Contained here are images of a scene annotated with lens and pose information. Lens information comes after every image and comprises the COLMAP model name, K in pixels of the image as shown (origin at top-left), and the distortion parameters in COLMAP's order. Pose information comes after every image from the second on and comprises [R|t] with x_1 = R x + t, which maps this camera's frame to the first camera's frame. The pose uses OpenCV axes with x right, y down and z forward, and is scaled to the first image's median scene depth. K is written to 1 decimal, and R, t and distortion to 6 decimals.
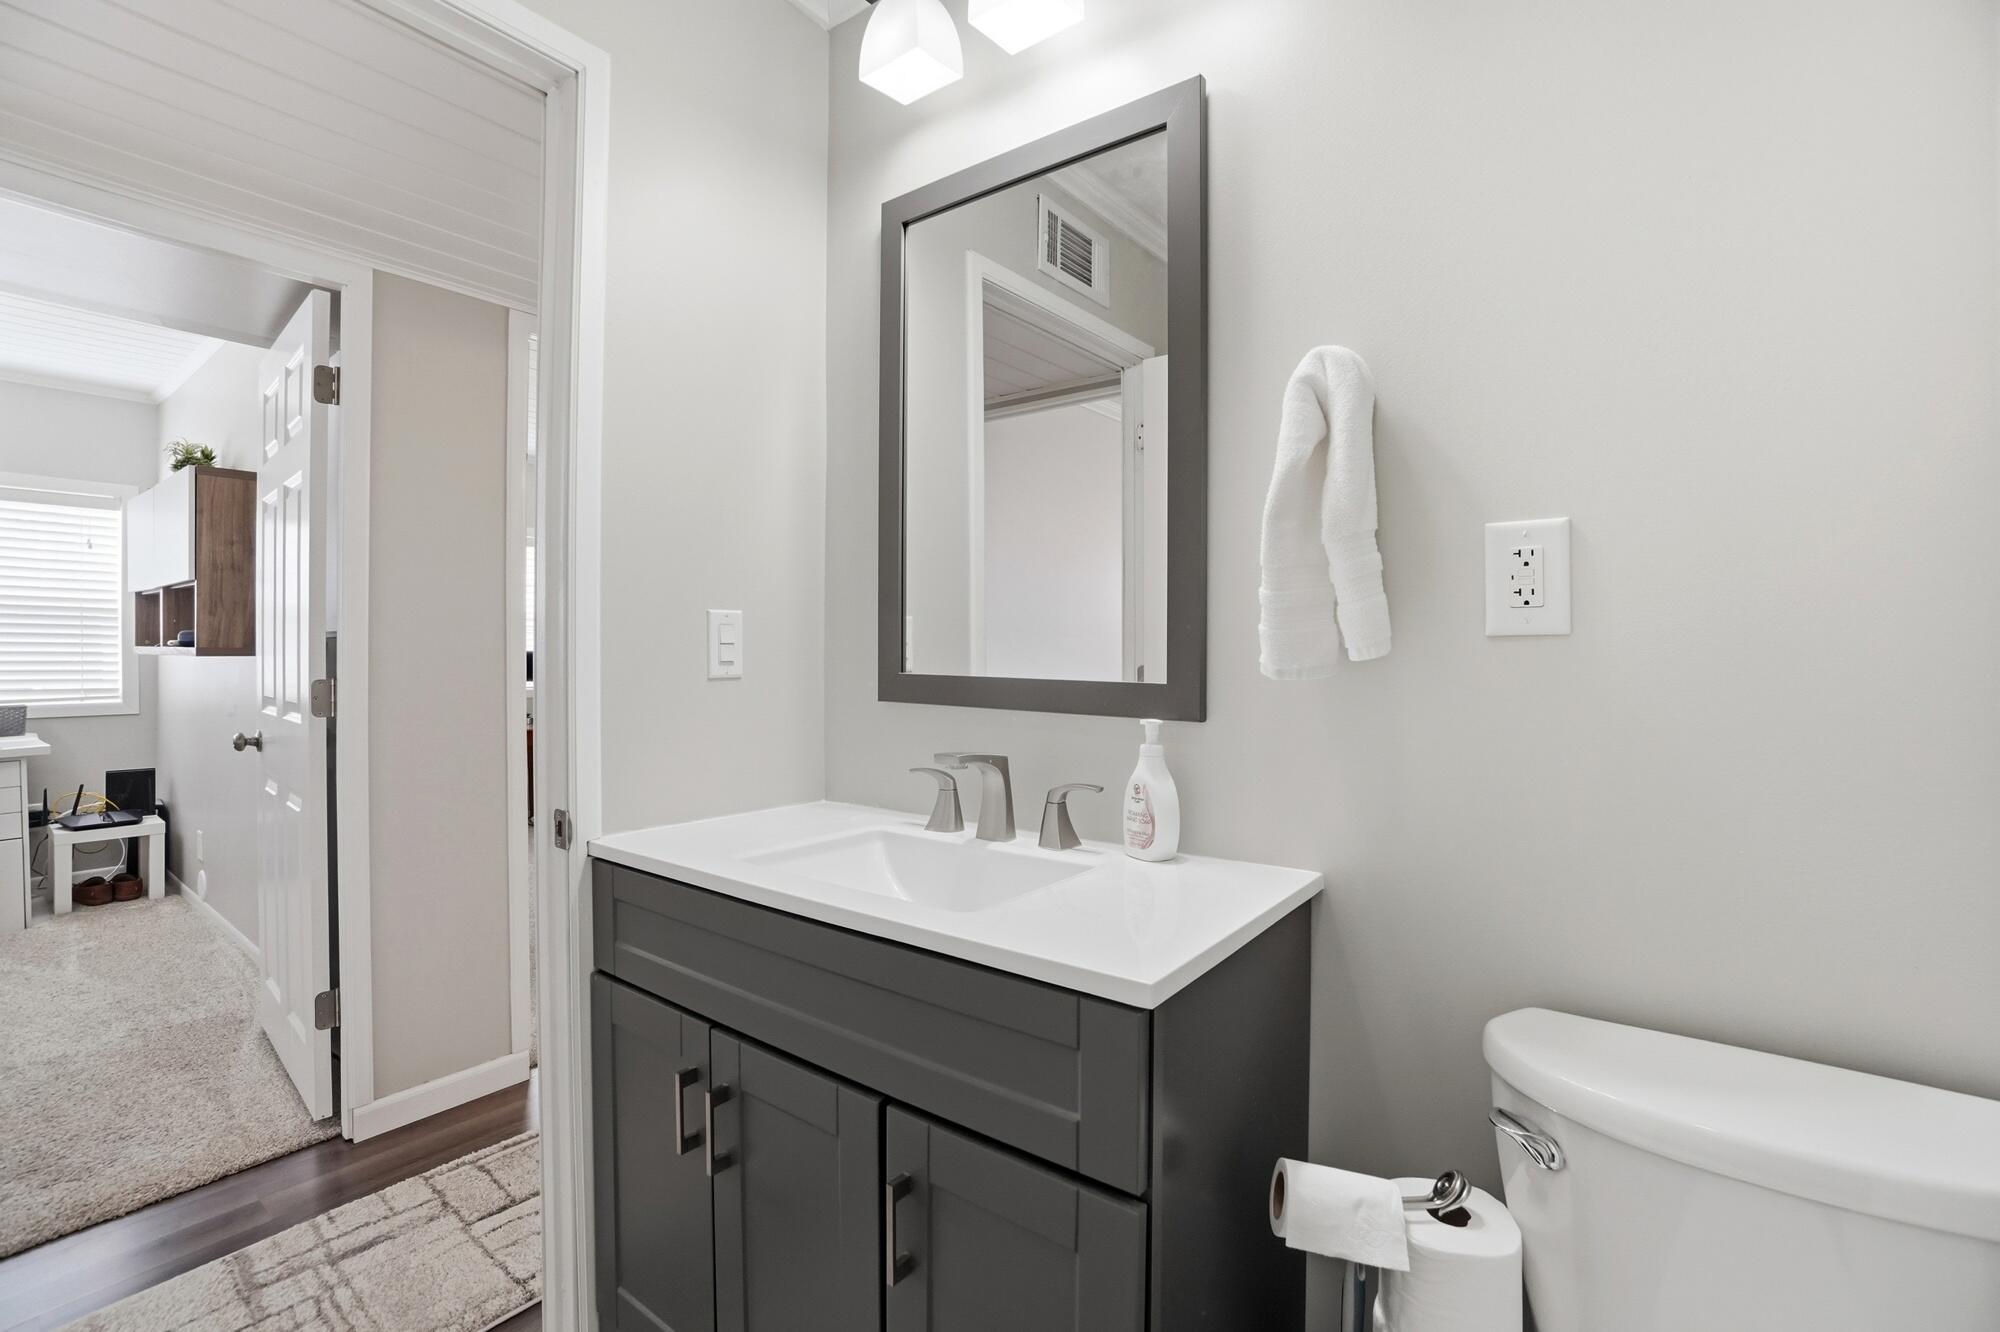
lens RADIAL K [[890.3, 0, 982.4], [0, 890.3, 652.3], [0, 0, 1]] dist [-0.058756, 0.021223]
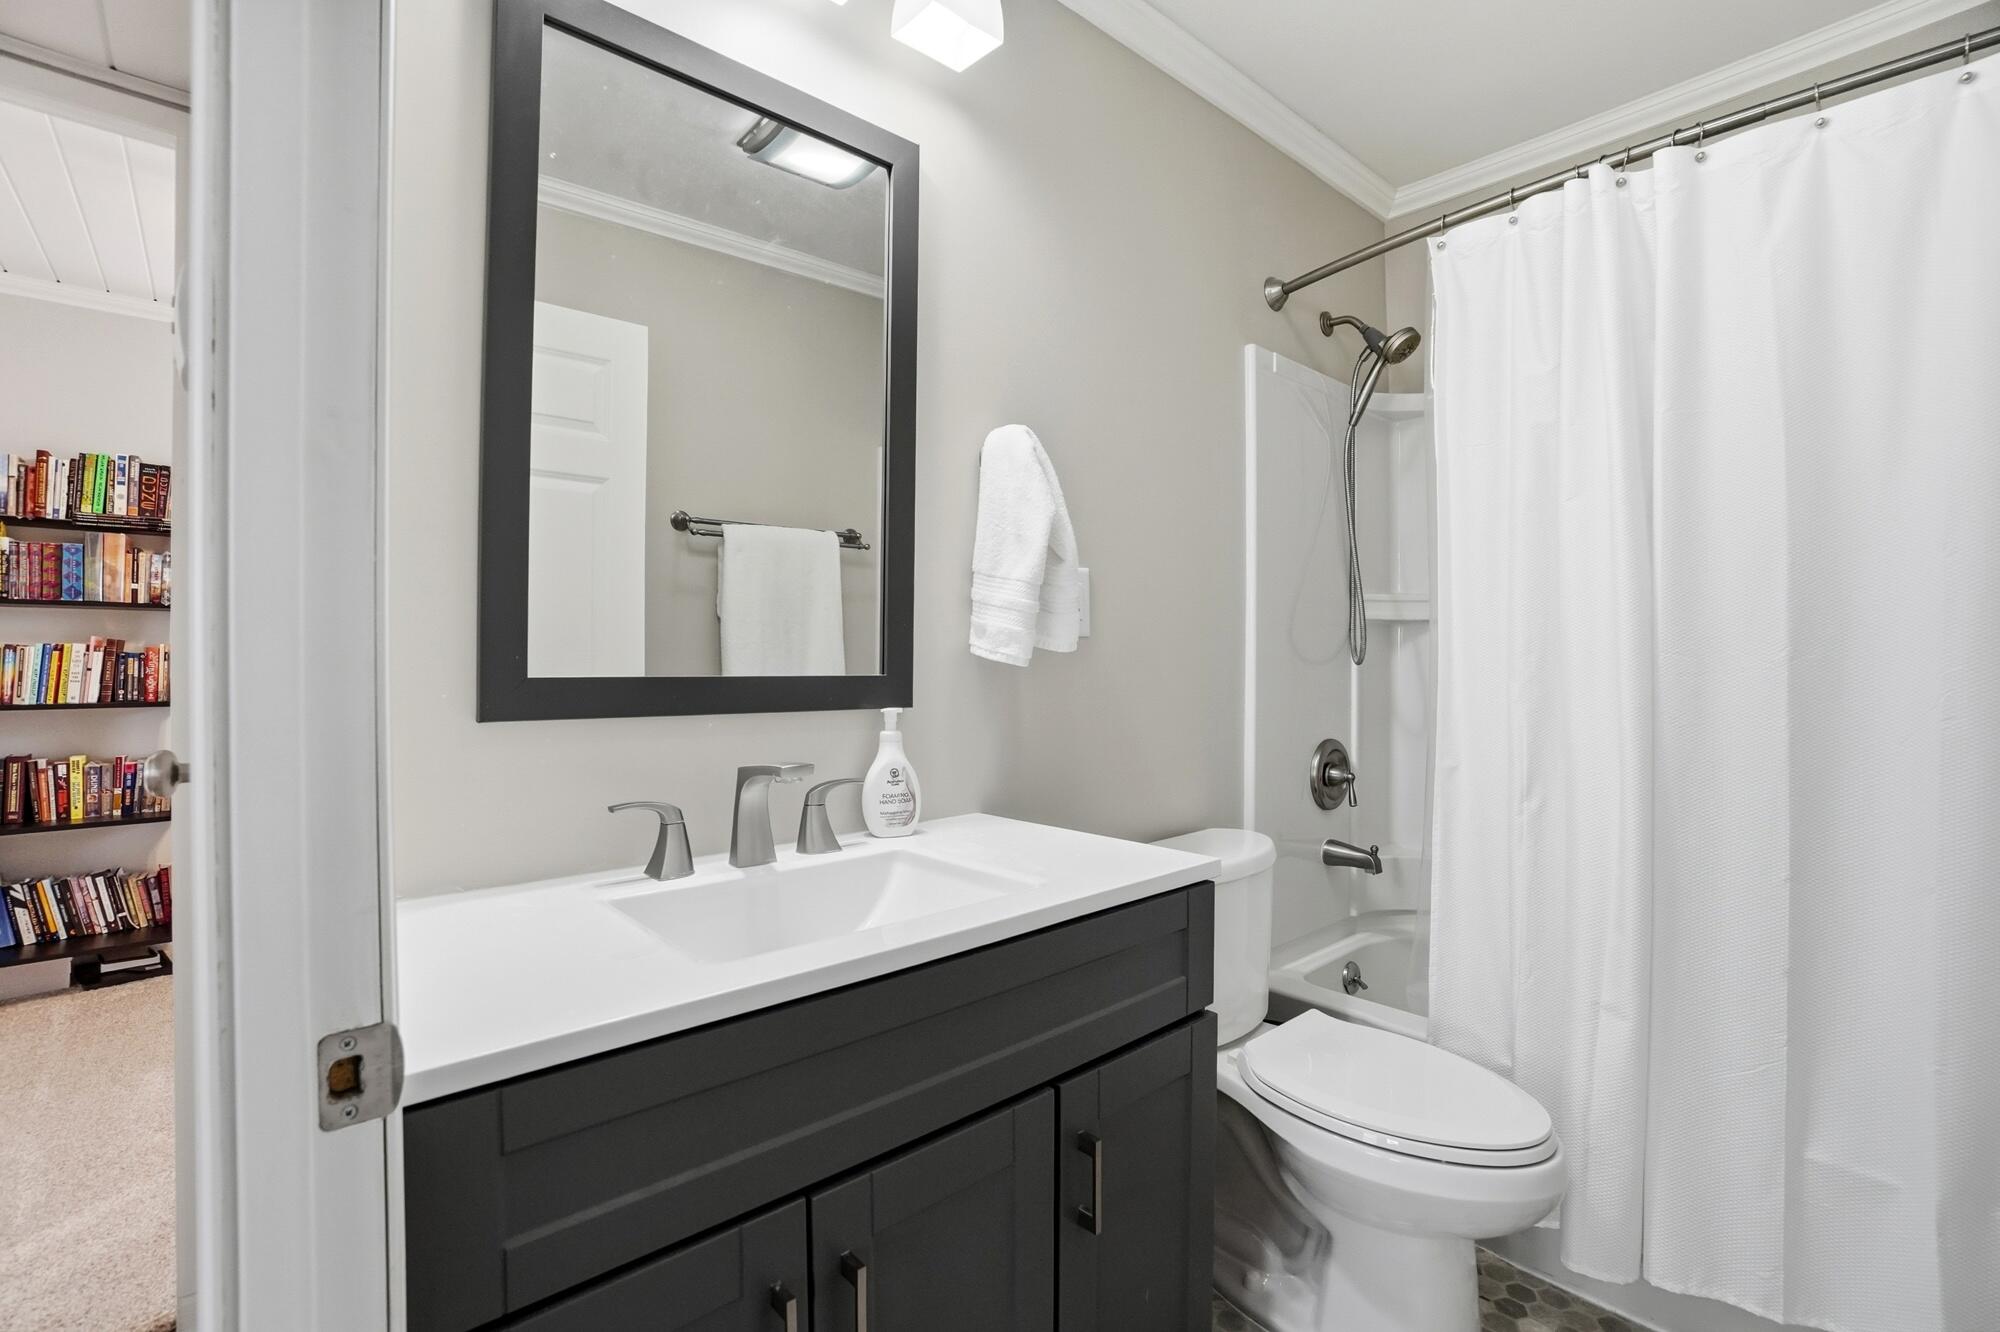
lens RADIAL K [[890.3, 0, 982.4], [0, 890.3, 652.3], [0, 0, 1]] dist [-0.058756, 0.021223]
pose [[0.208806, -0.001399, 0.977956, -0.830997], [0.005759, 0.999983, 0.000201, 0.008228], [-0.977940, 0.005590, 0.208811, 0.648664]]
